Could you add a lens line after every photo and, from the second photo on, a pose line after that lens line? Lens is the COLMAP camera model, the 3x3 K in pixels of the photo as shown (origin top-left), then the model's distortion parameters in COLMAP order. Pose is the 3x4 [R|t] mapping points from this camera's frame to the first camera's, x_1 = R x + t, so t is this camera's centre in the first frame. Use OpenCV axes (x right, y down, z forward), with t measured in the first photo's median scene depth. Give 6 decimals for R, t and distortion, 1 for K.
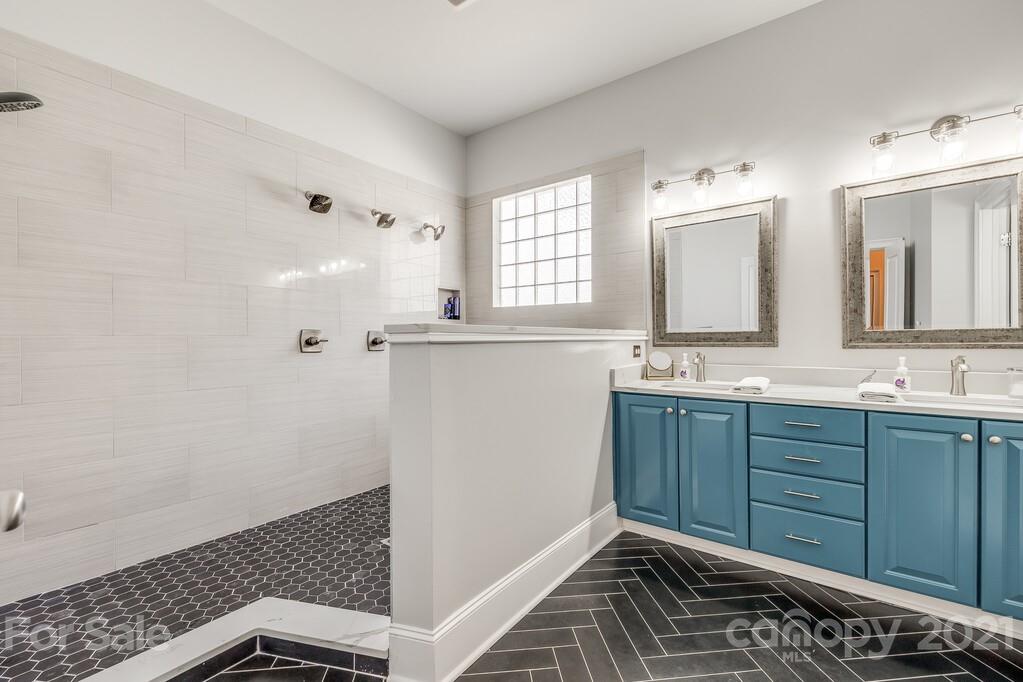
lens RADIAL K [[436.6, 0, 512.6], [0, 436.6, 341.7], [0, 0, 1]] dist [-0.003491, 0.000403]
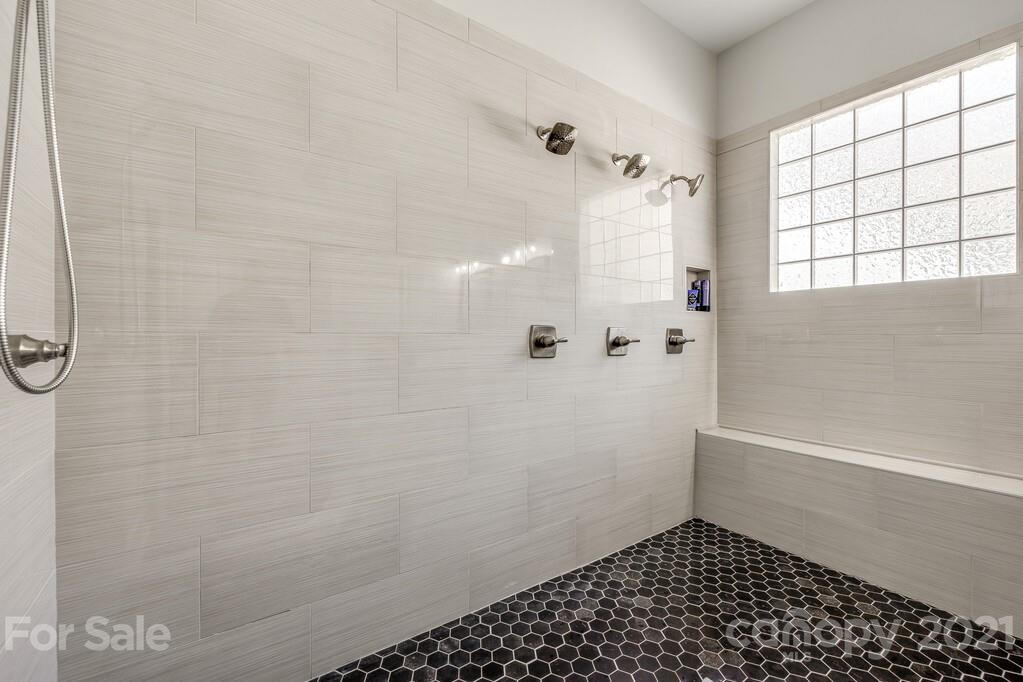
lens RADIAL K [[436.6, 0, 514.8], [0, 436.6, 339.9], [0, 0, 1]] dist [-0.003491, 0.000403]
pose [[0.953988, 0.004850, -0.299806, -0.264162], [-0.005305, 0.999986, -0.000702, -0.003088], [0.299798, 0.002260, 0.954000, 0.288157]]
